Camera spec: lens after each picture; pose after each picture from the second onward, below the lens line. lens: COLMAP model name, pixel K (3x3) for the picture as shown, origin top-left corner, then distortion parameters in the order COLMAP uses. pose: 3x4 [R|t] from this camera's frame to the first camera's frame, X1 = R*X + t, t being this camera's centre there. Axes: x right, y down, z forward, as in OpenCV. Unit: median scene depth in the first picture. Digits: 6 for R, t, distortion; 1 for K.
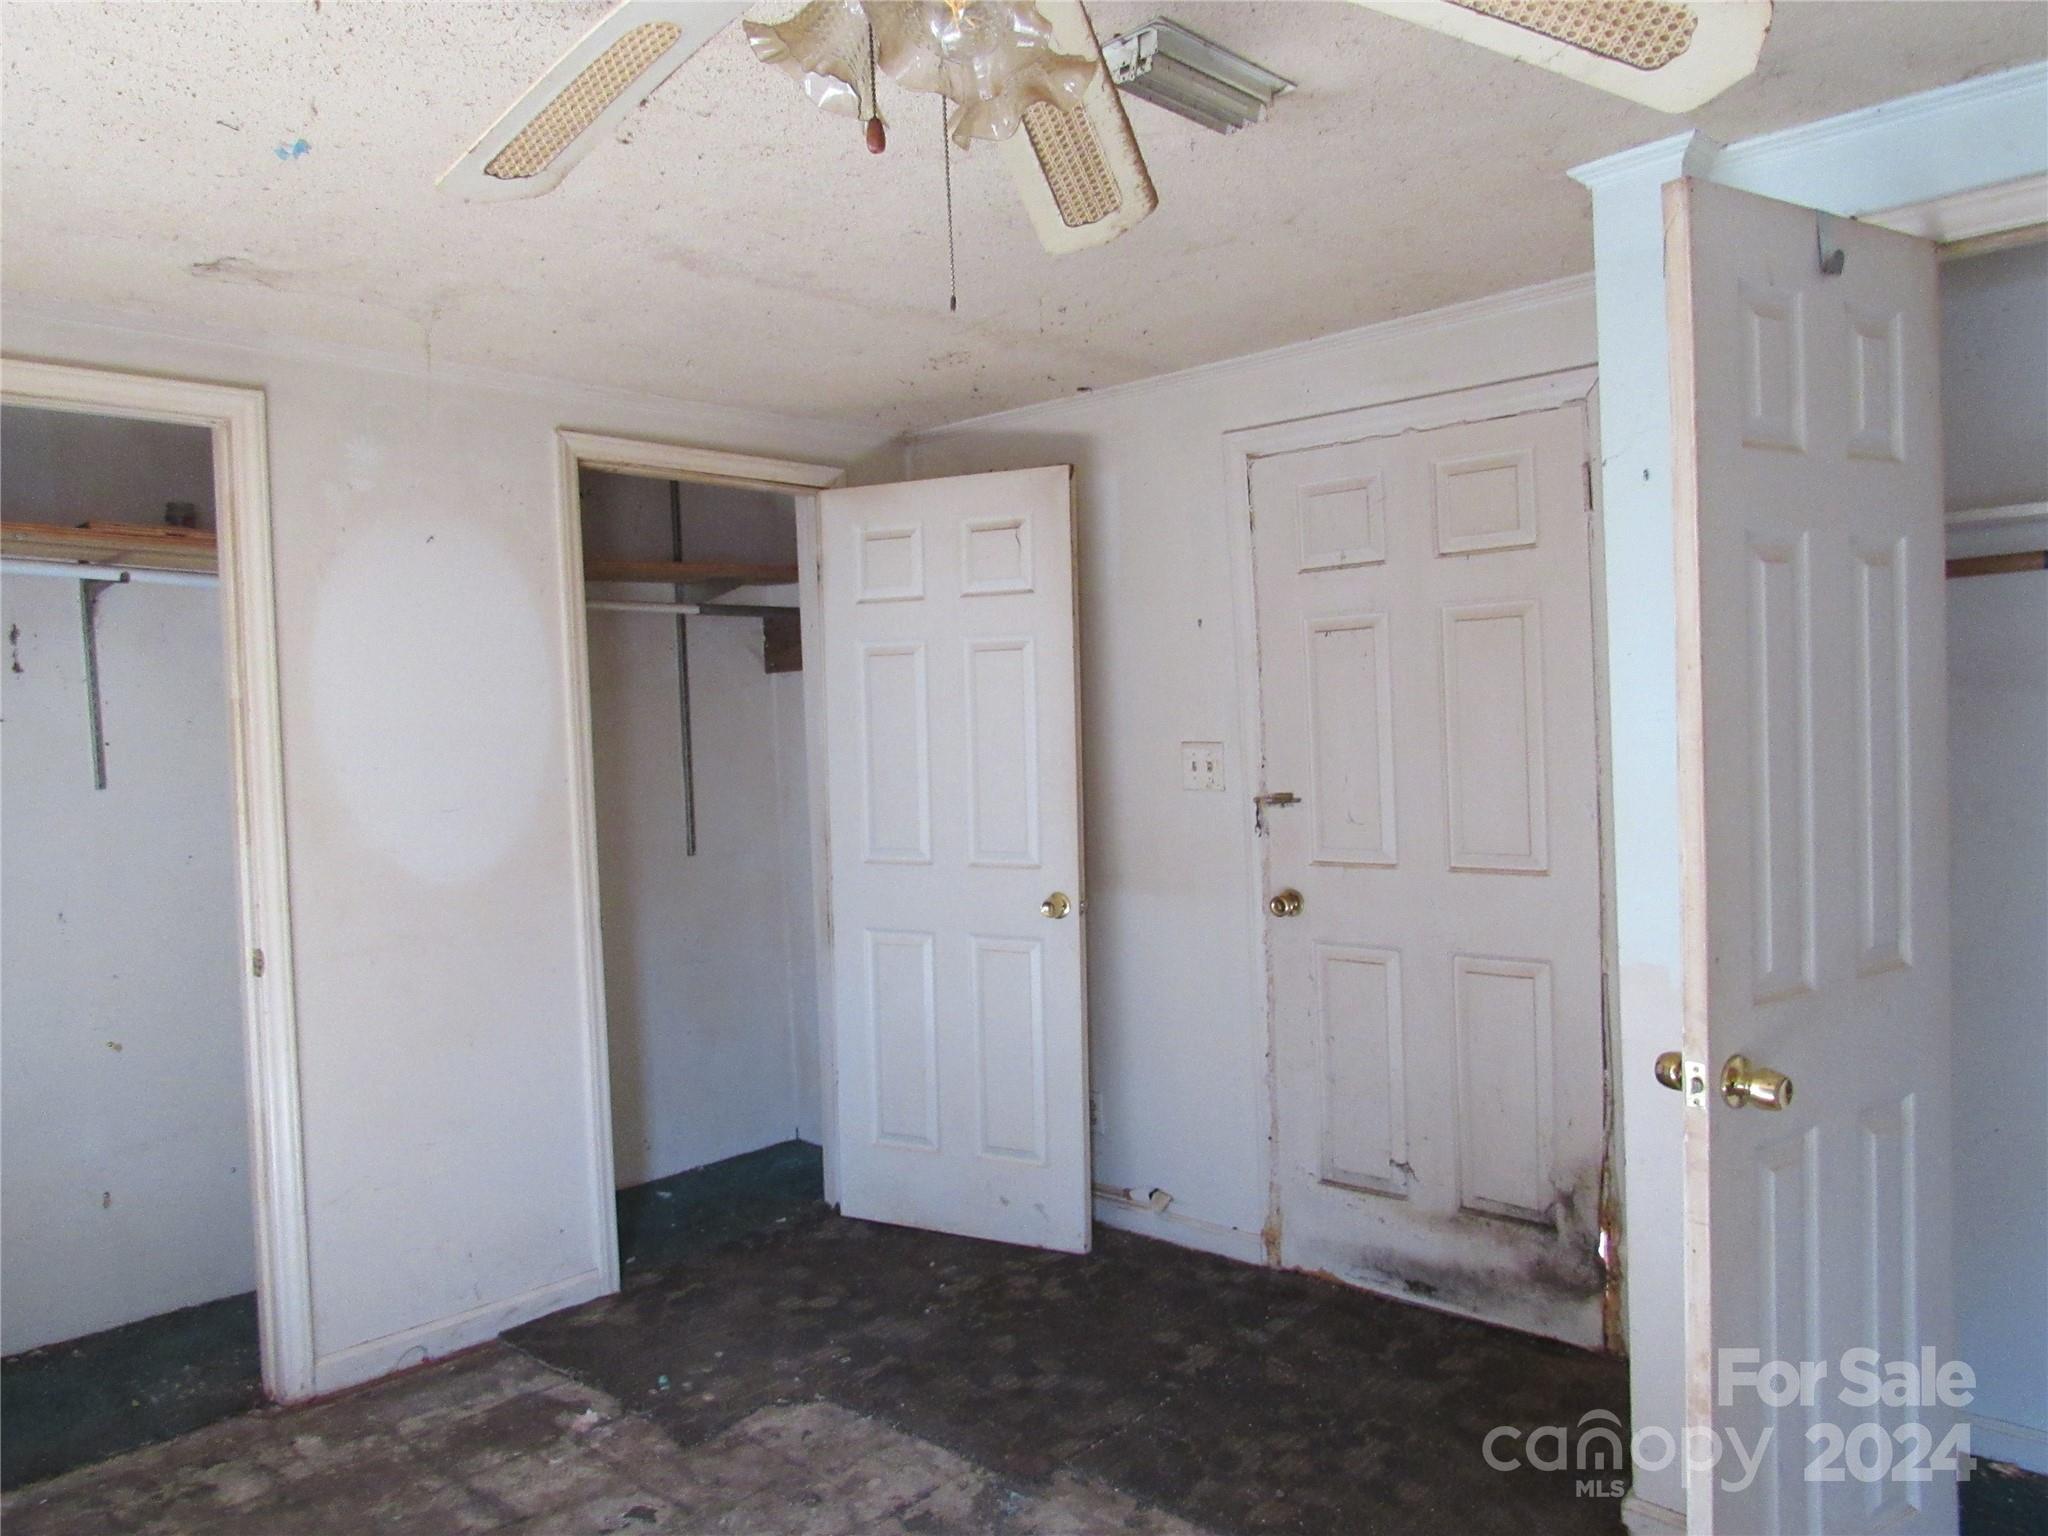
lens RADIAL K [[1458.5, 0, 1017.7], [0, 1458.5, 761.1], [0, 0, 1]] dist [-0.016572, -0.002631]
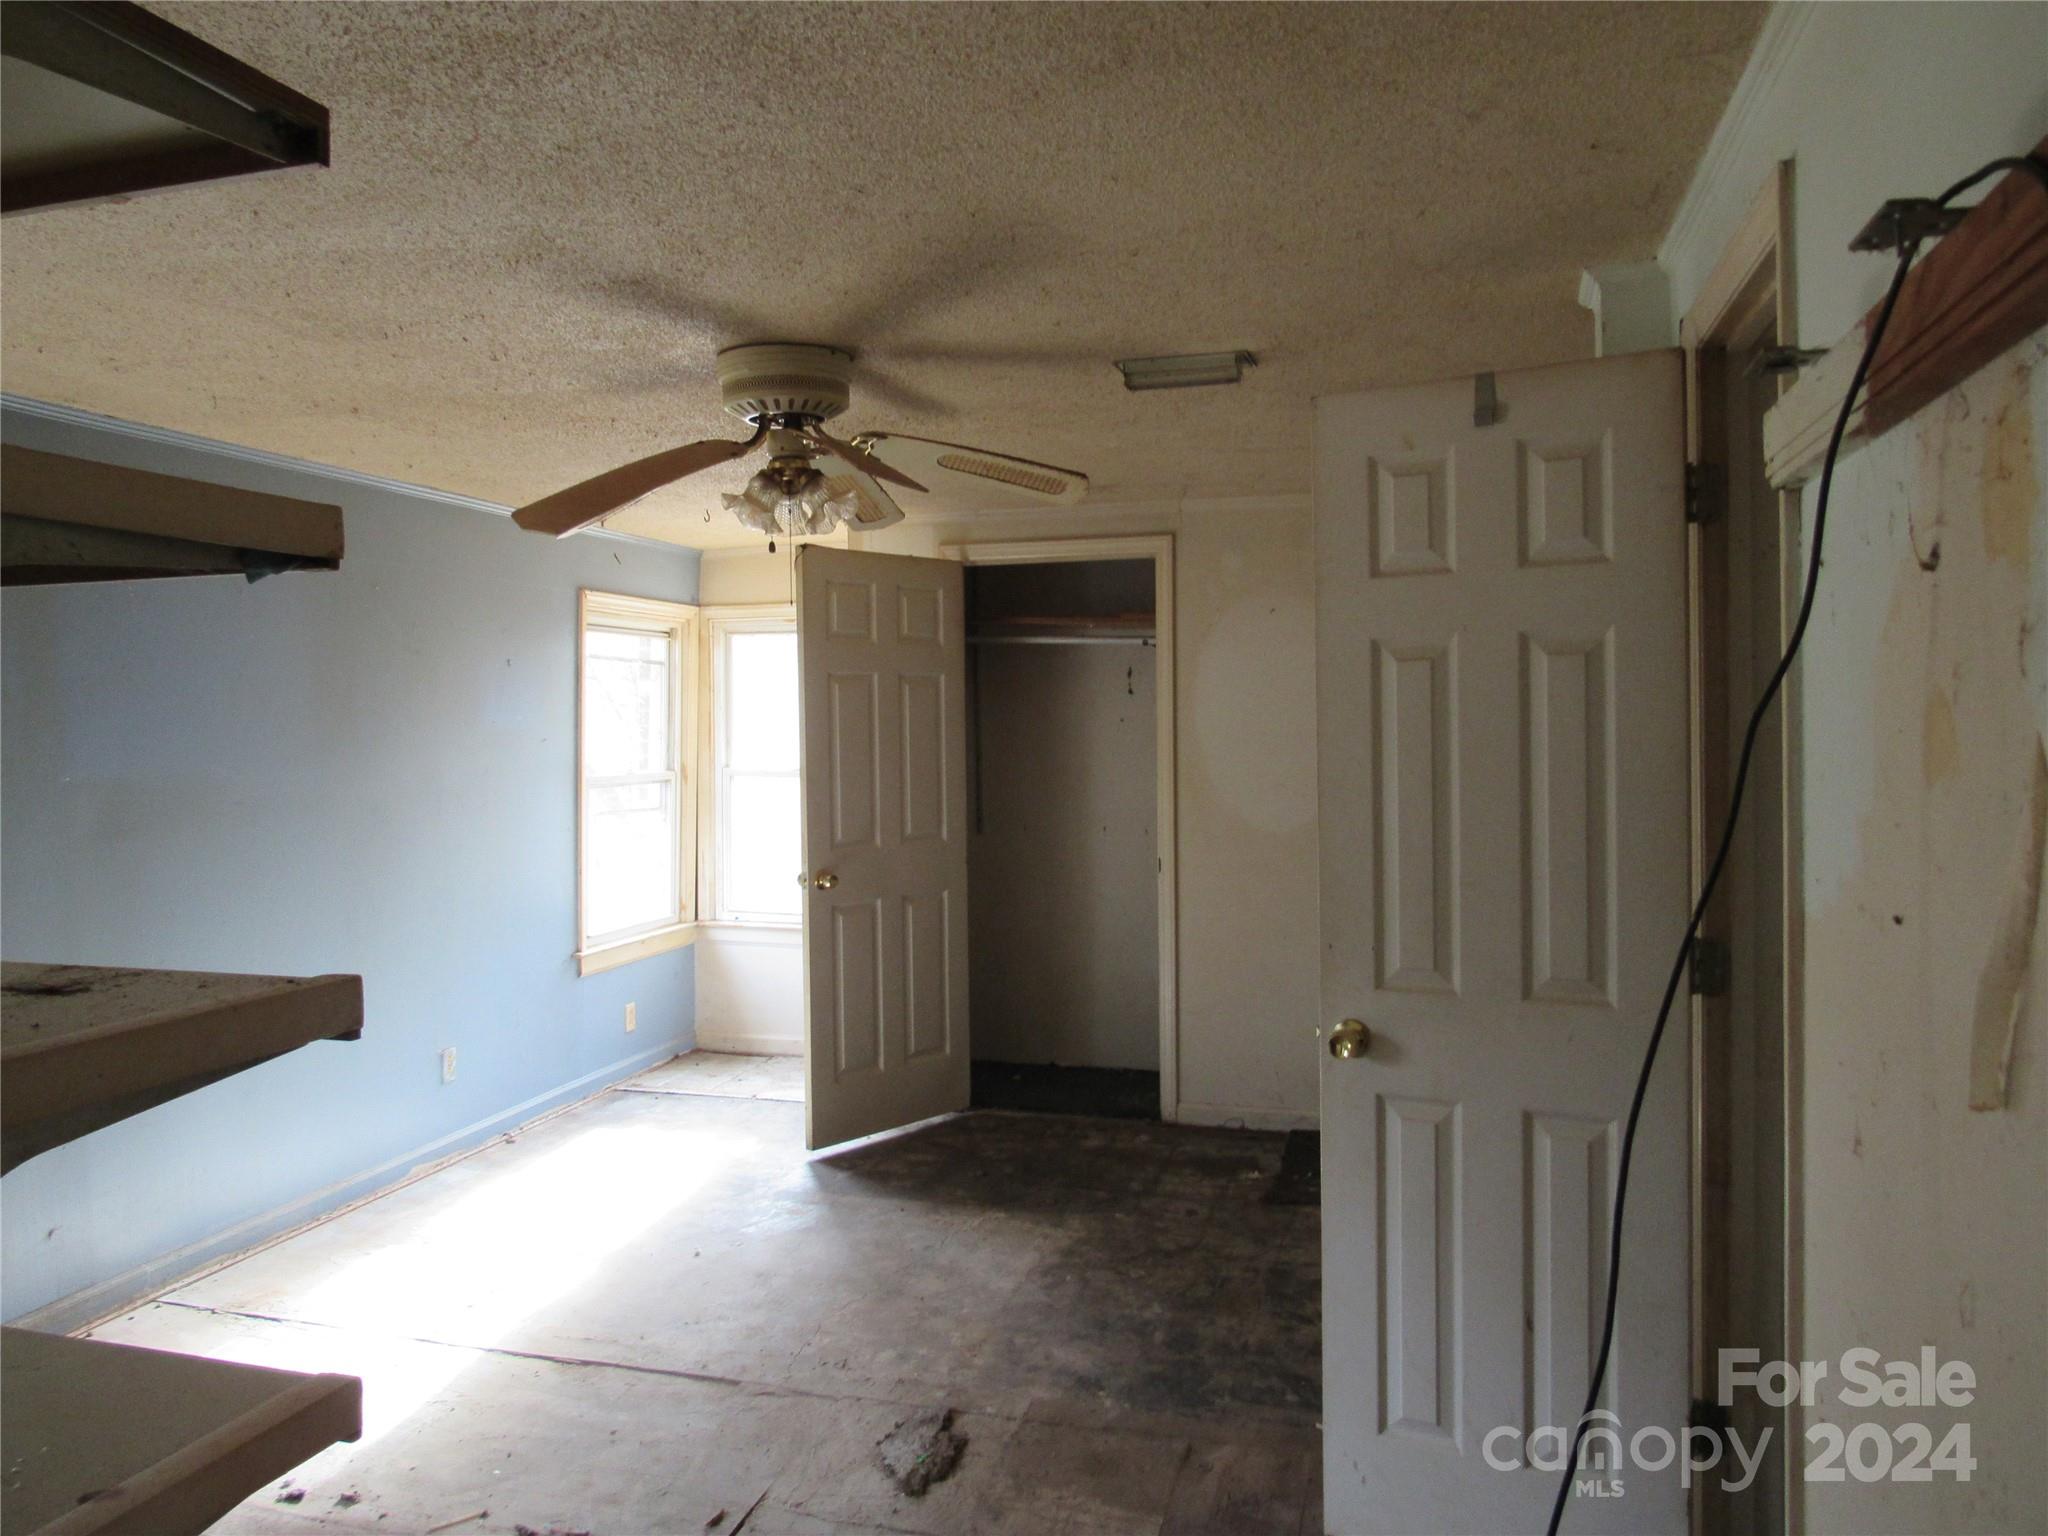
lens RADIAL K [[1458.5, 0, 1017.7], [0, 1458.5, 761.1], [0, 0, 1]] dist [-0.016572, -0.002631]
pose [[0.458247, 0.047752, -0.887541, 1.016235], [-0.022320, 0.998859, 0.042217, -0.060767], [0.888545, 0.000464, 0.458790, 0.049356]]
